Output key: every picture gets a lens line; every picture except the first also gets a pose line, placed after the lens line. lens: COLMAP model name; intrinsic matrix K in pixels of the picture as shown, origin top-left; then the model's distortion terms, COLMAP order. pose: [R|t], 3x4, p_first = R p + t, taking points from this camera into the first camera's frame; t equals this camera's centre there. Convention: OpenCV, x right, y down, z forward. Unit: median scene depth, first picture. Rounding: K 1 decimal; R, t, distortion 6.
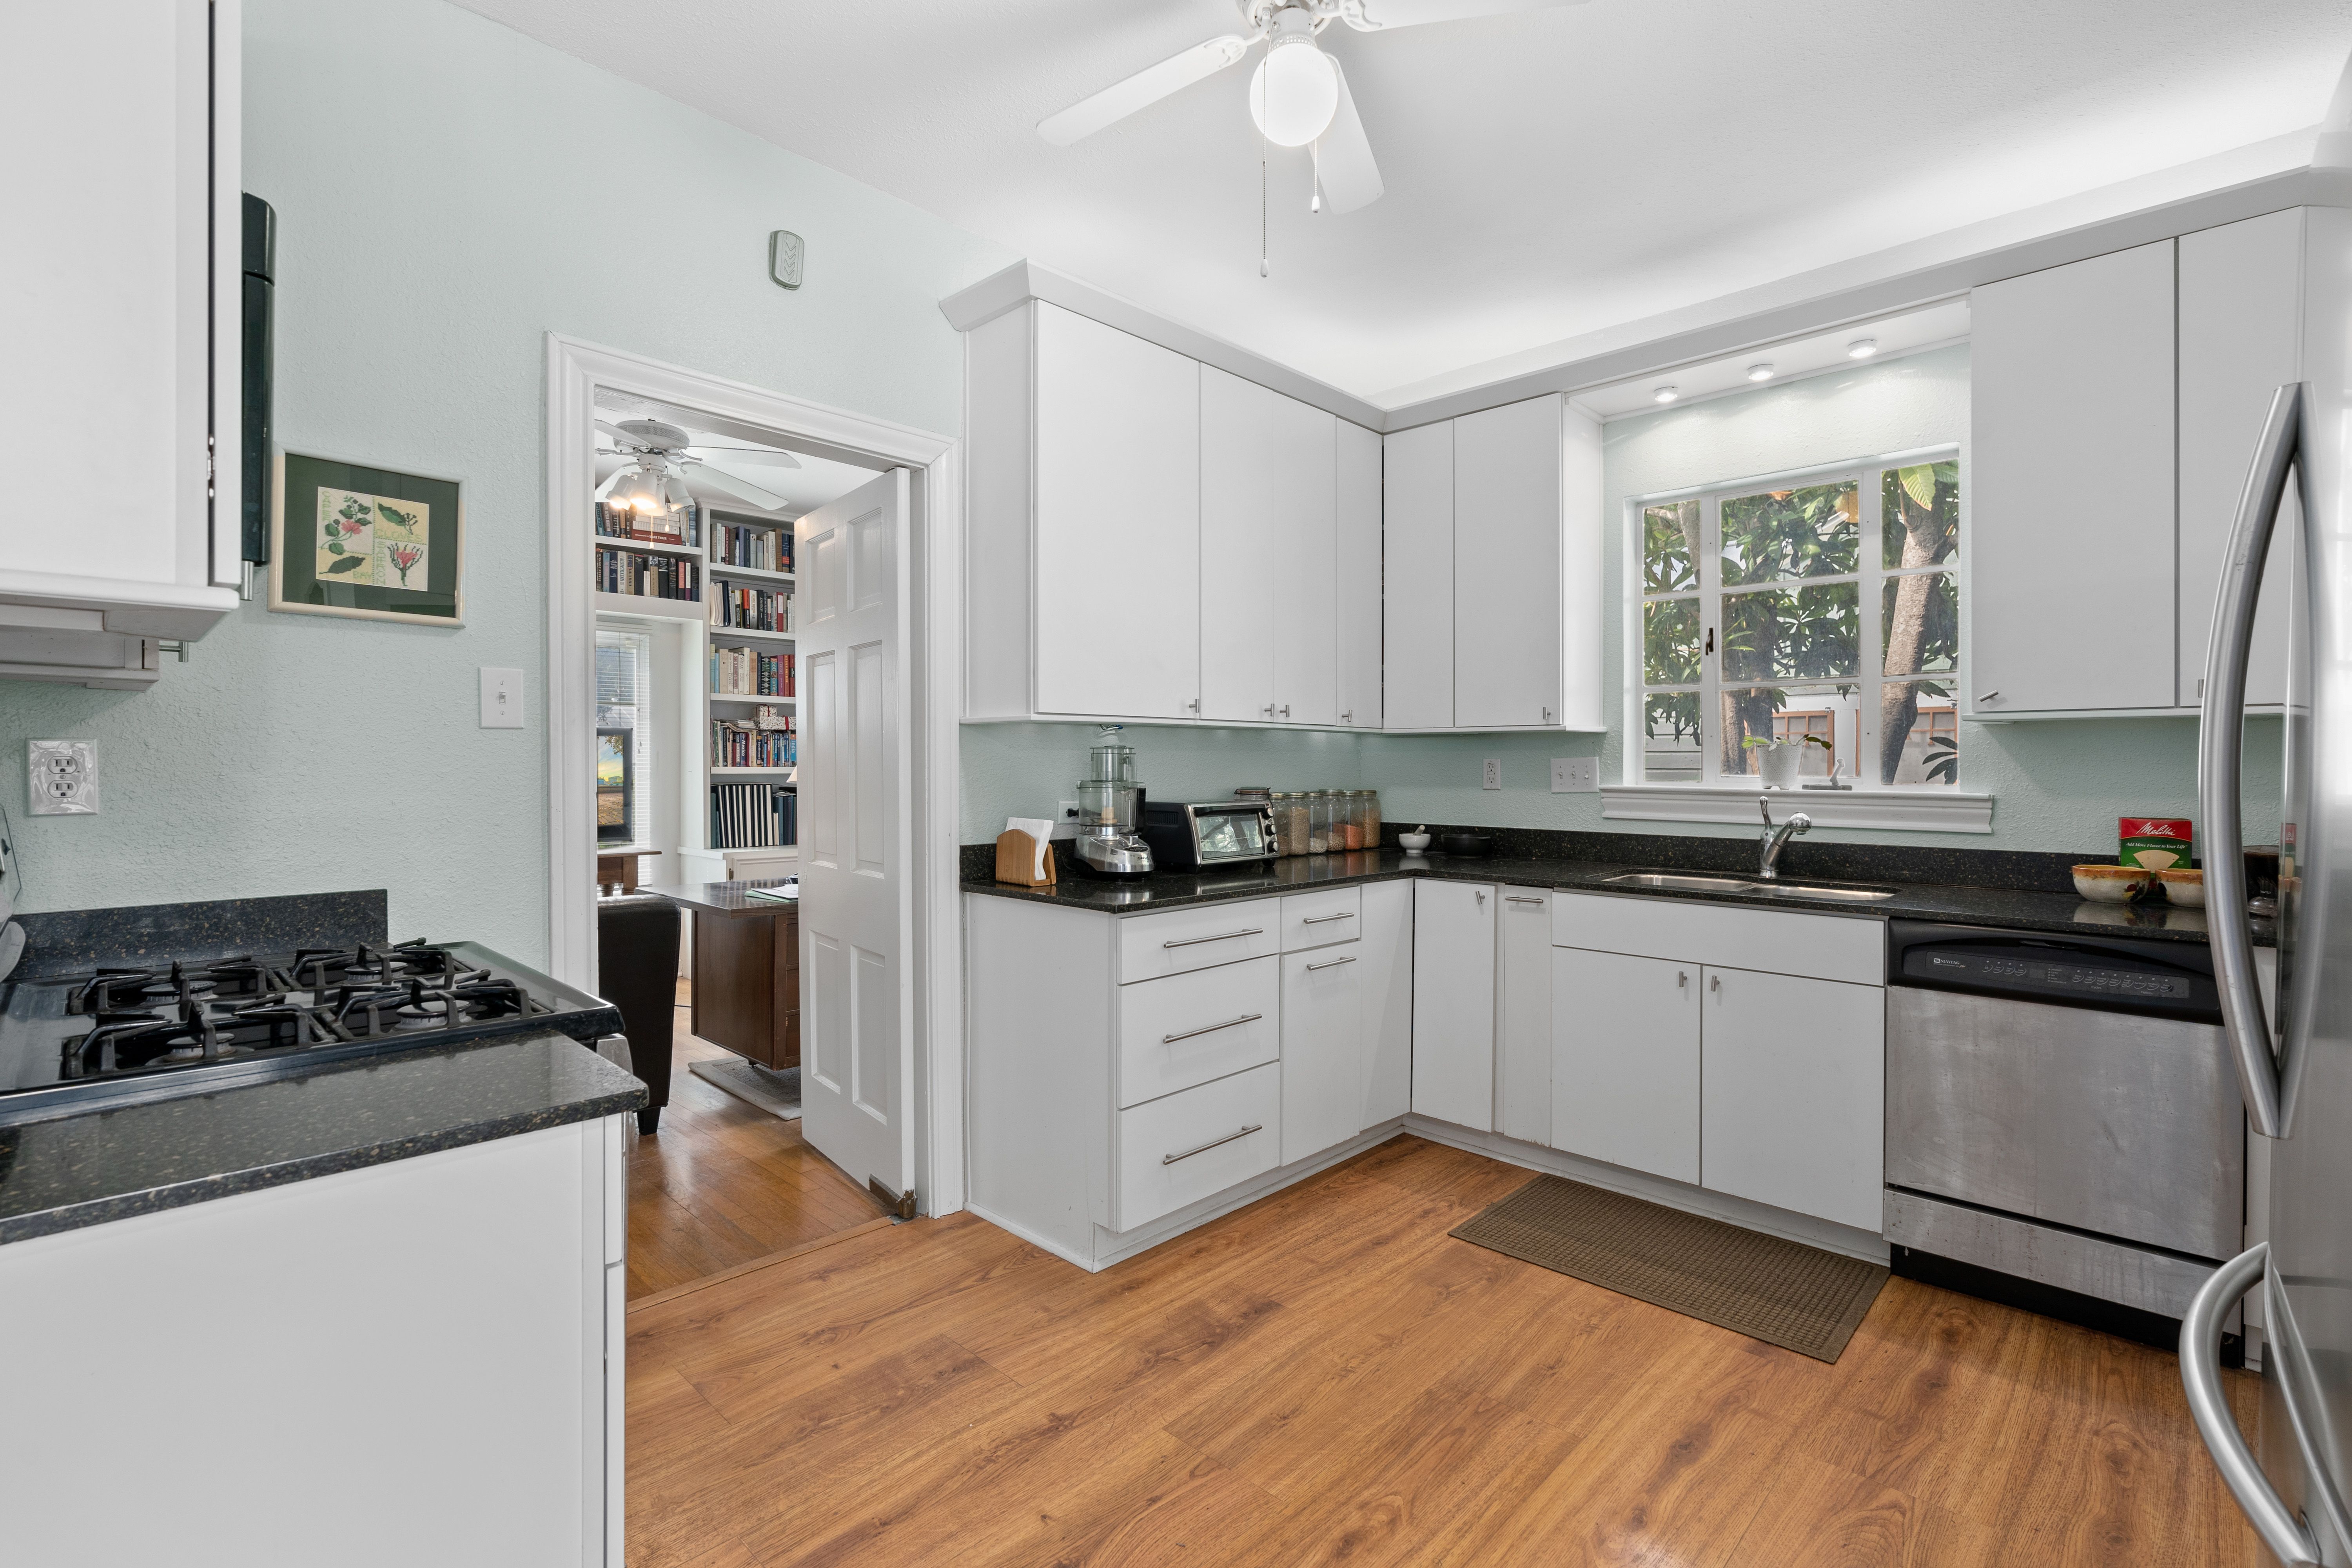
lens RADIAL K [[1075.0, 0, 1162.6], [0, 1075.0, 770.3], [0, 0, 1]] dist [-0.010409, 0.002523]
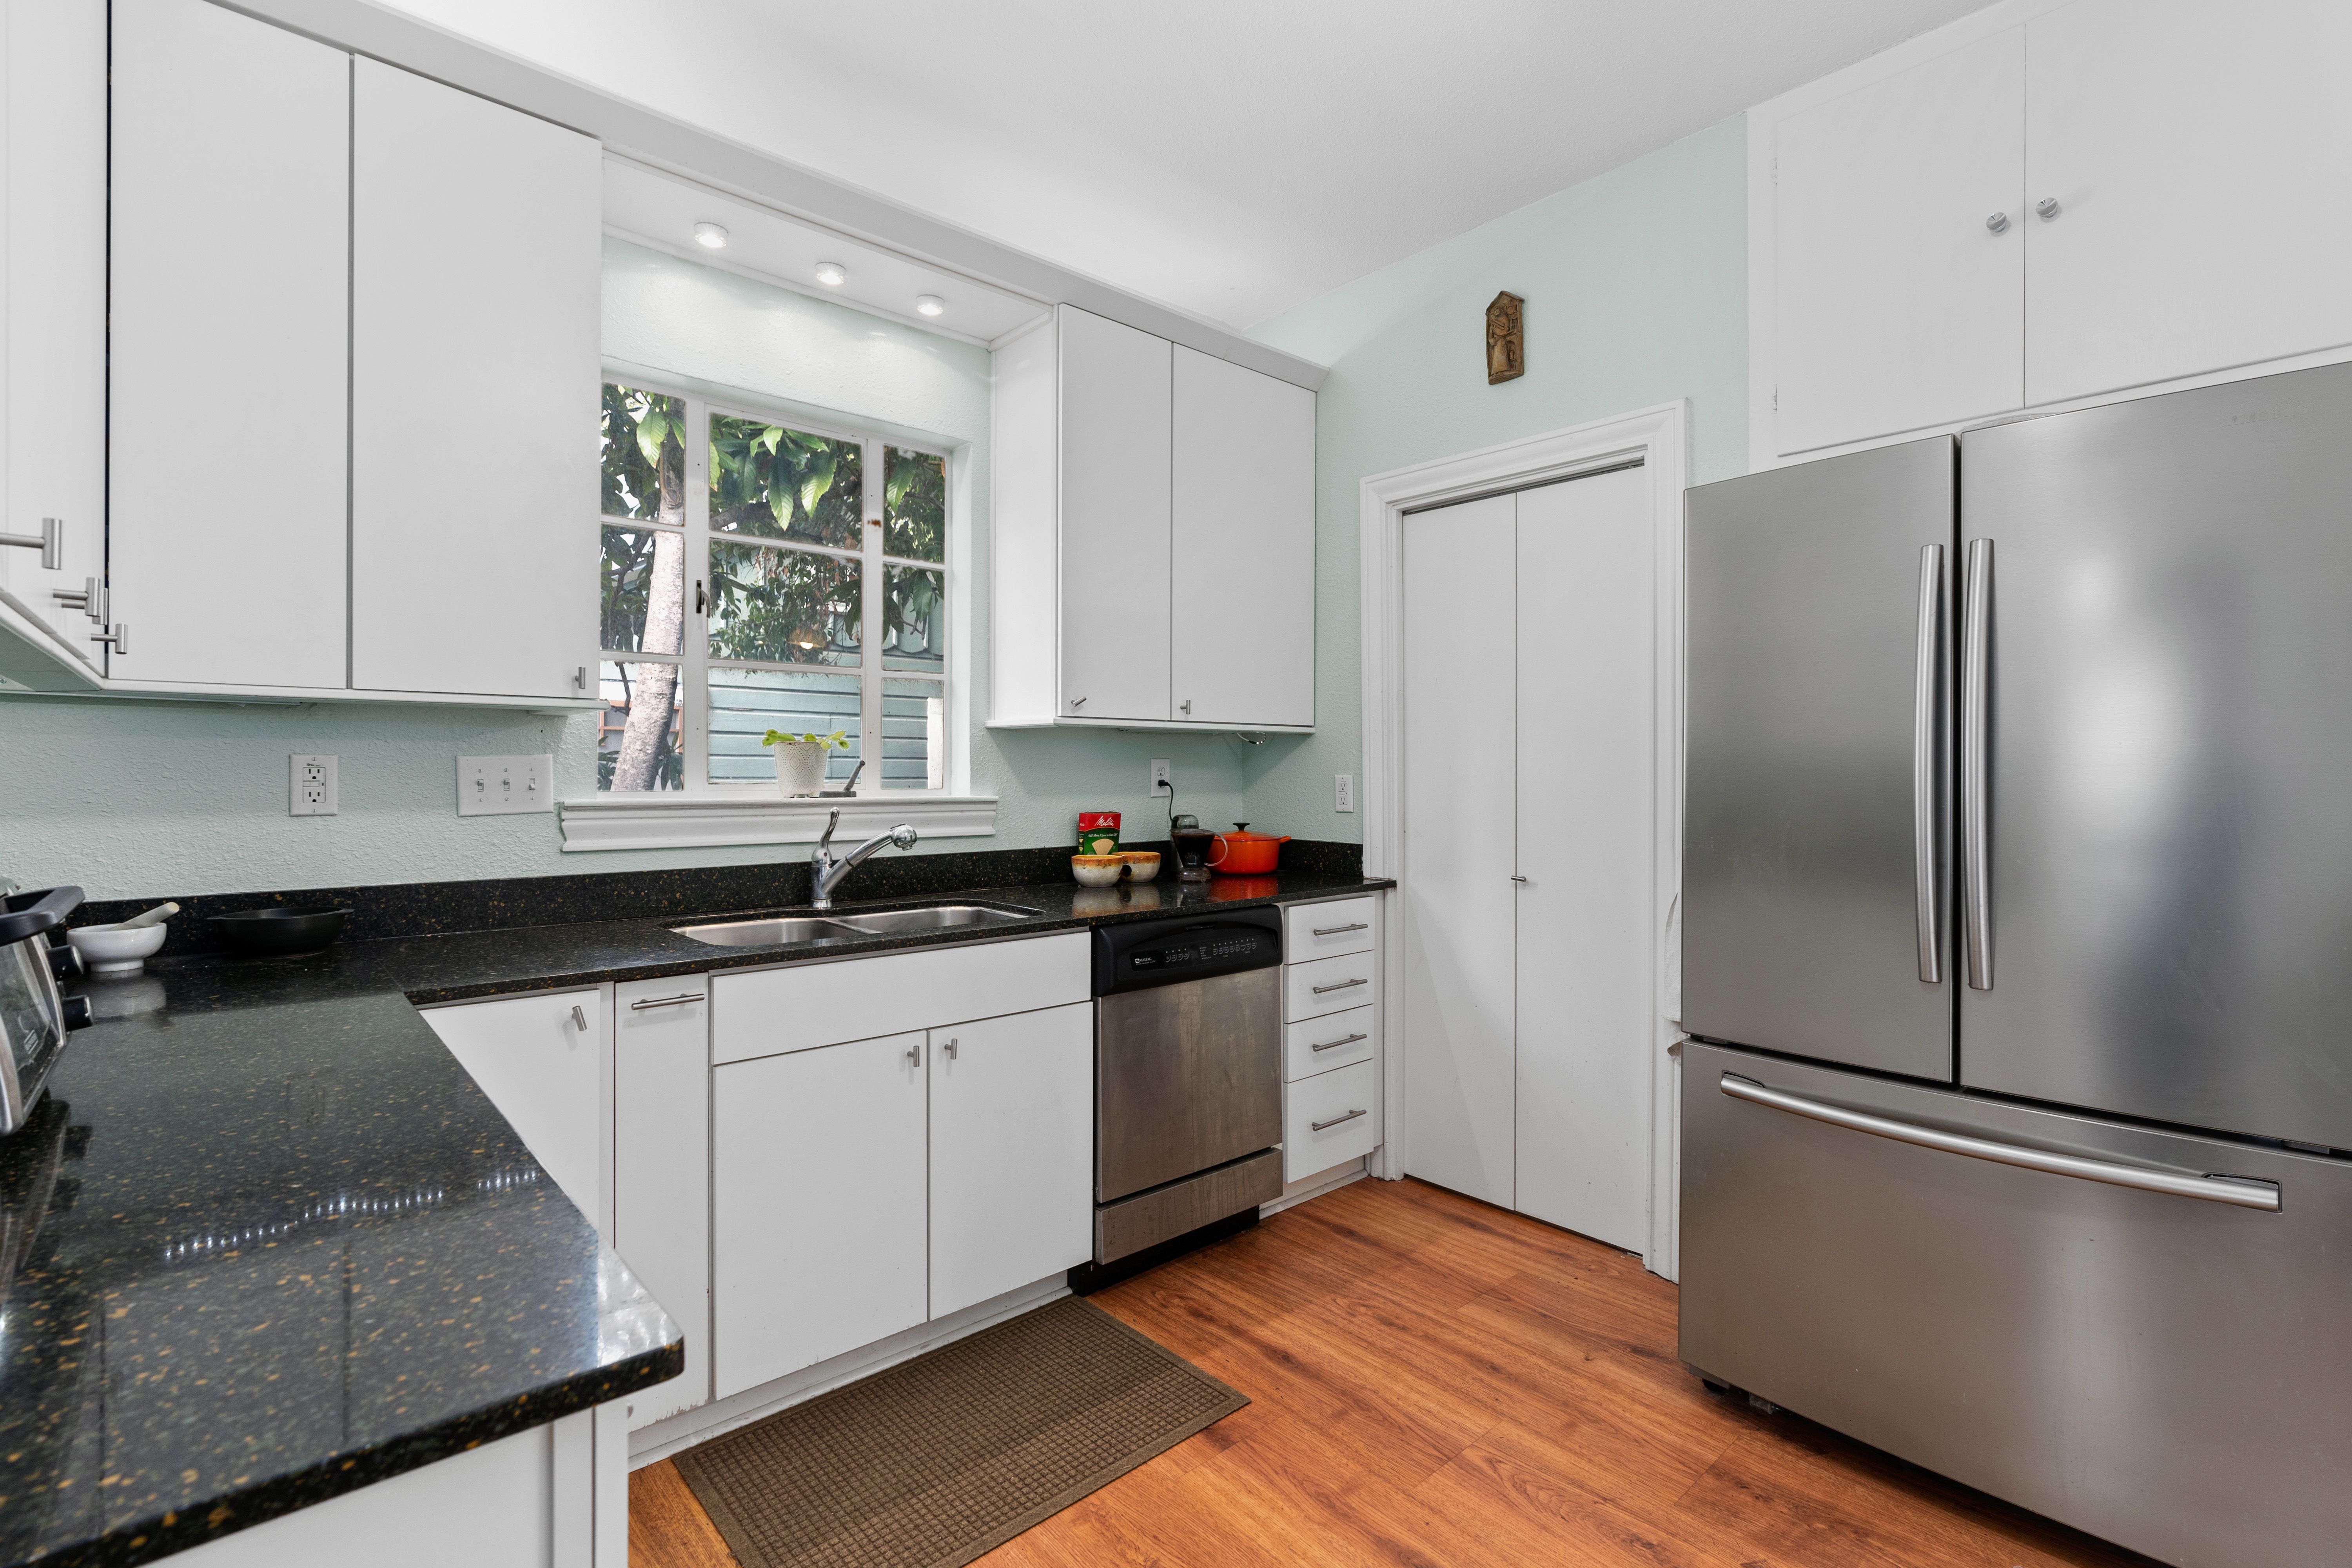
lens RADIAL K [[1075.0, 0, 1163.4], [0, 1075.0, 769.0], [0, 0, 1]] dist [-0.010409, 0.002523]
pose [[0.051573, 0.002740, 0.998665, -0.246331], [0.006134, 0.999977, -0.003061, 0.000106], [-0.998650, 0.006284, 0.051555, 0.782953]]
